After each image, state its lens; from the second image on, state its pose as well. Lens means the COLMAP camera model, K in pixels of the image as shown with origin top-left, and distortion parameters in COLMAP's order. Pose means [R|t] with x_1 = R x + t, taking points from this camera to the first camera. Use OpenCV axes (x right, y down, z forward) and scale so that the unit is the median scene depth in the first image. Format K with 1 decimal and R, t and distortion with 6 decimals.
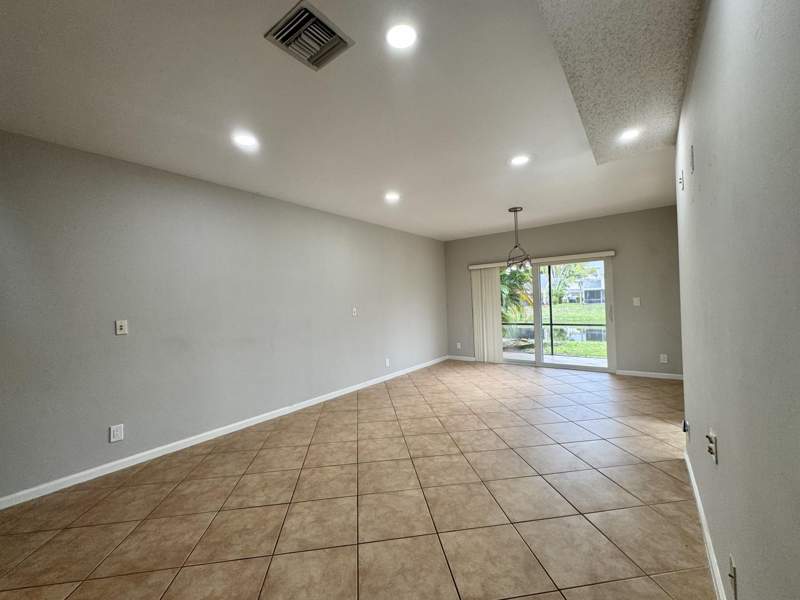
lens RADIAL K [[321.5, 0, 400.0], [0, 321.5, 300.0], [0, 0, 1]] dist [-0.001294, 0.000427]
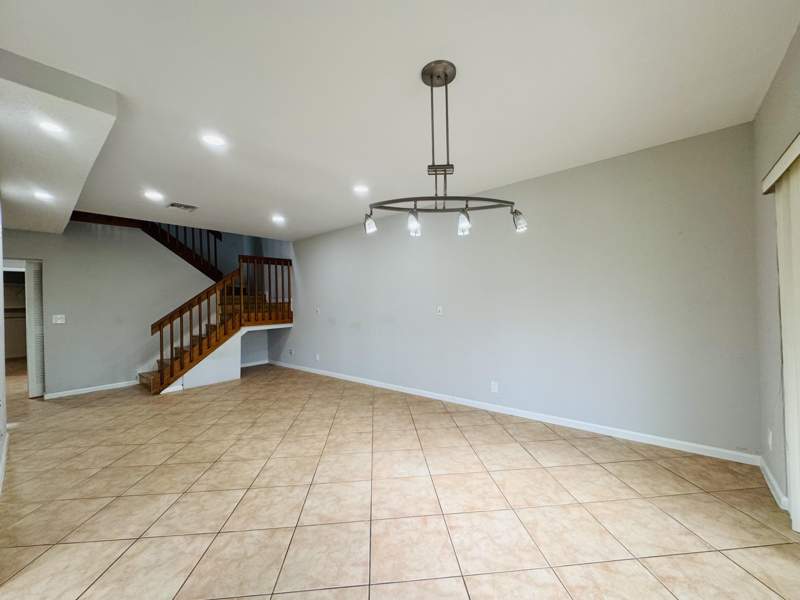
lens RADIAL K [[321.5, 0, 400.0], [0, 321.5, 300.0], [0, 0, 1]] dist [-0.001294, 0.000427]
pose [[-0.056301, 0.026723, -0.998056, 1.021170], [0.027831, 0.999295, 0.025186, -0.023826], [0.998026, -0.026359, -0.057005, 1.312133]]
